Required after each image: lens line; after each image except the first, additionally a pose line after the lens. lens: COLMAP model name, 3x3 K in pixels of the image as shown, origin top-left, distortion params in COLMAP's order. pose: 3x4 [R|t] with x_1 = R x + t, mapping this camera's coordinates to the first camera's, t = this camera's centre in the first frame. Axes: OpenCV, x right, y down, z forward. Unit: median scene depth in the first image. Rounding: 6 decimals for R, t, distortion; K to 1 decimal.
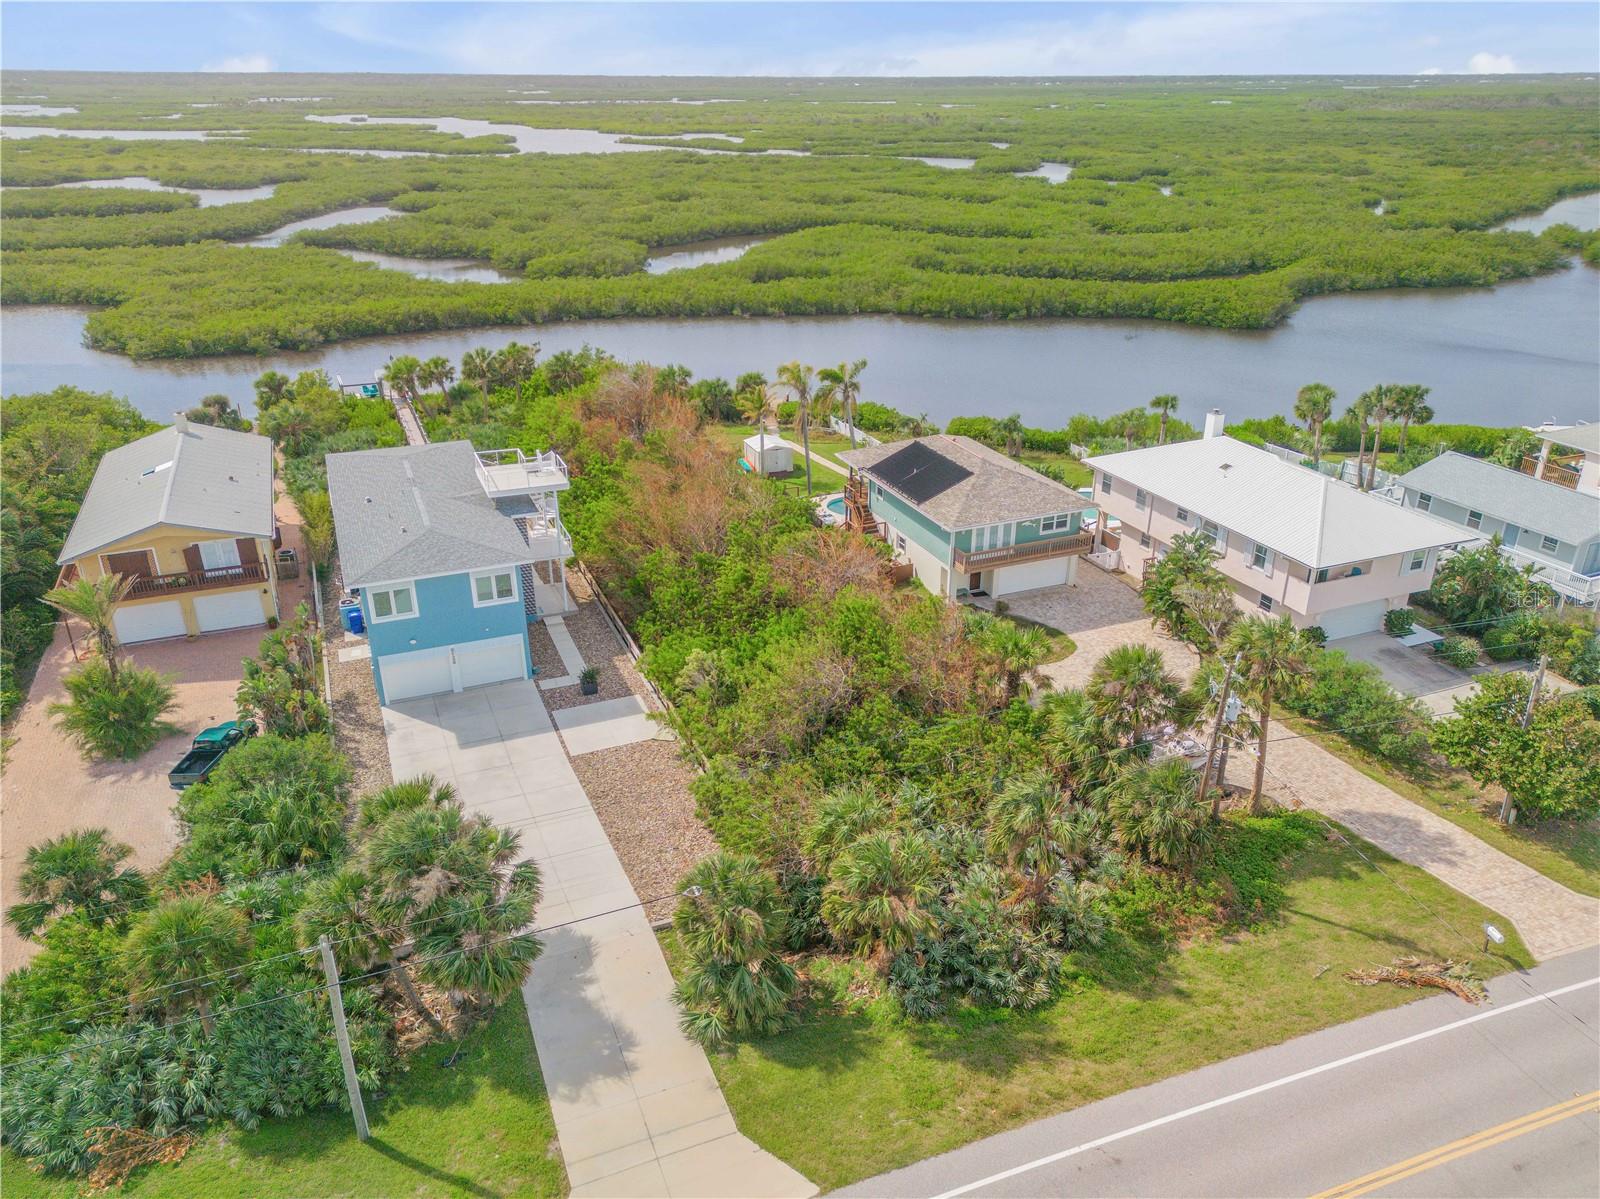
lens RADIAL K [[1118.2, 0, 791.9], [0, 1118.2, 602.1], [0, 0, 1]] dist [0.065762, -0.062351]
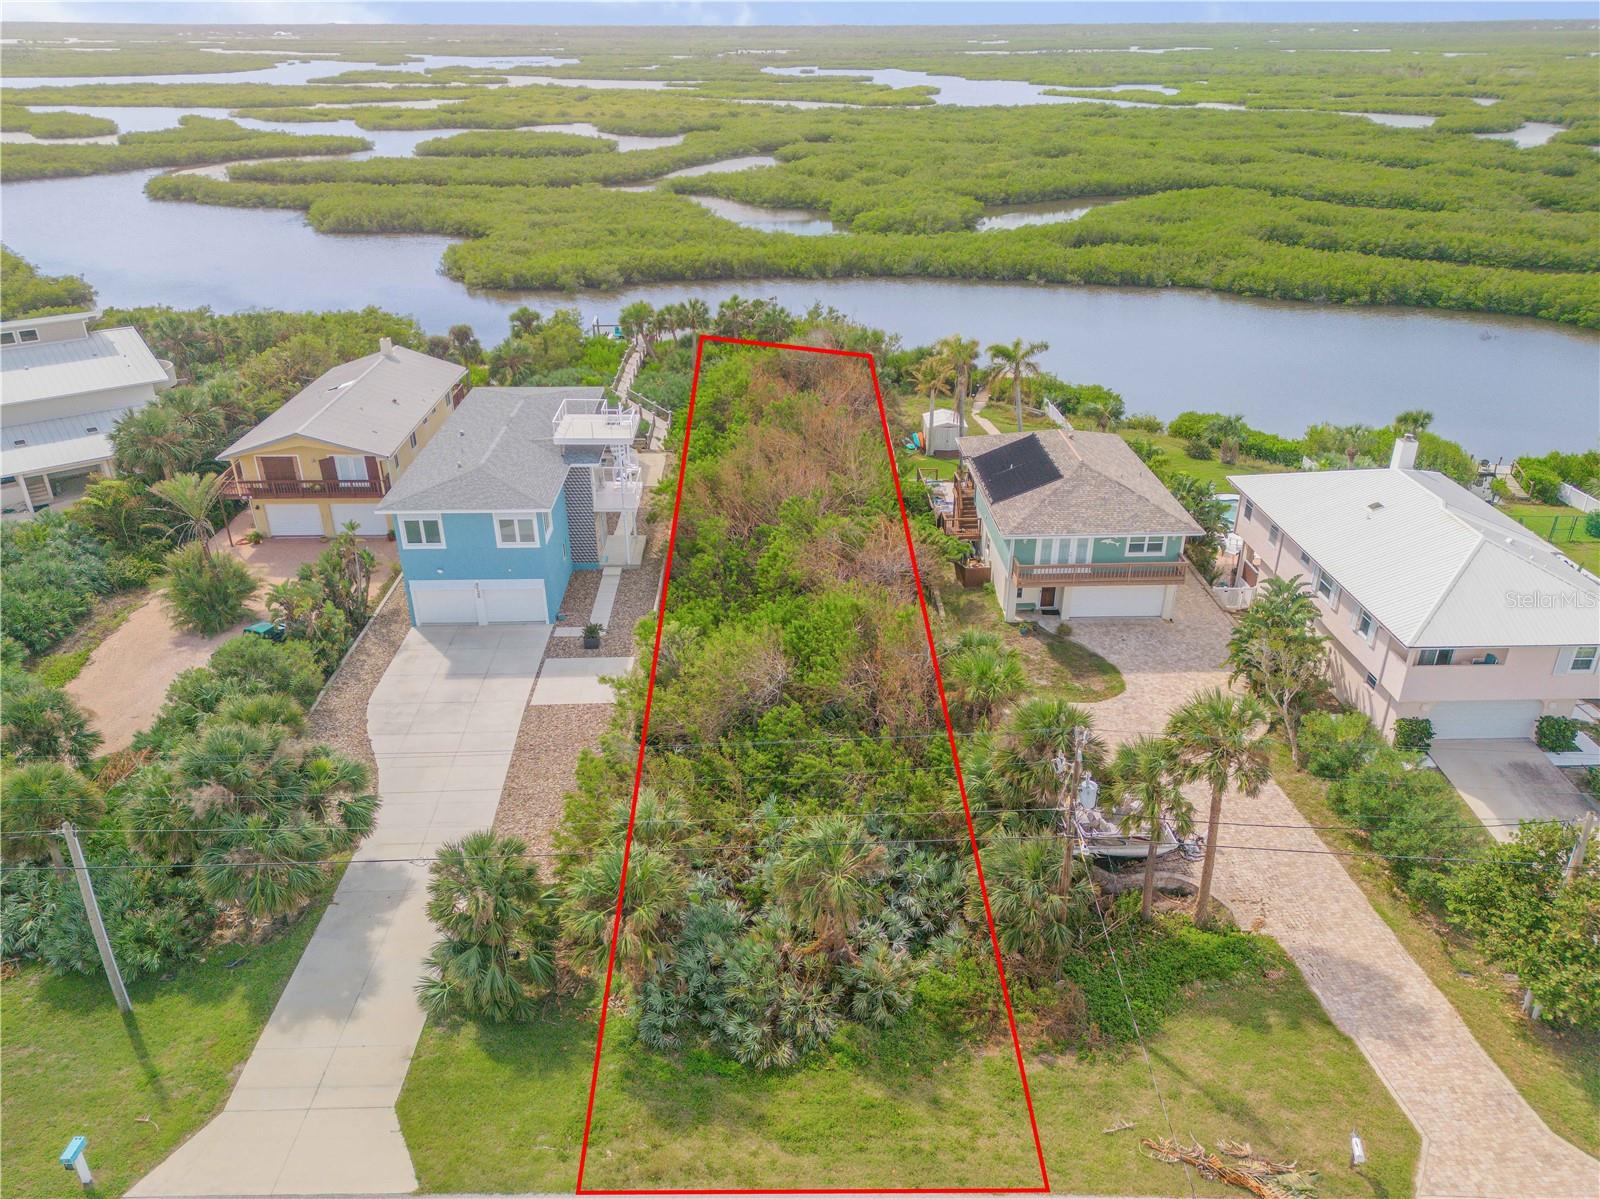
lens RADIAL K [[1118.2, 0, 791.9], [0, 1118.2, 602.1], [0, 0, 1]] dist [0.065762, -0.062351]
pose [[0.935833, 0.155905, -0.316085, 0.196871], [-0.144496, 0.987723, 0.059371, -0.029490], [0.321460, -0.009888, 0.946872, 0.064859]]
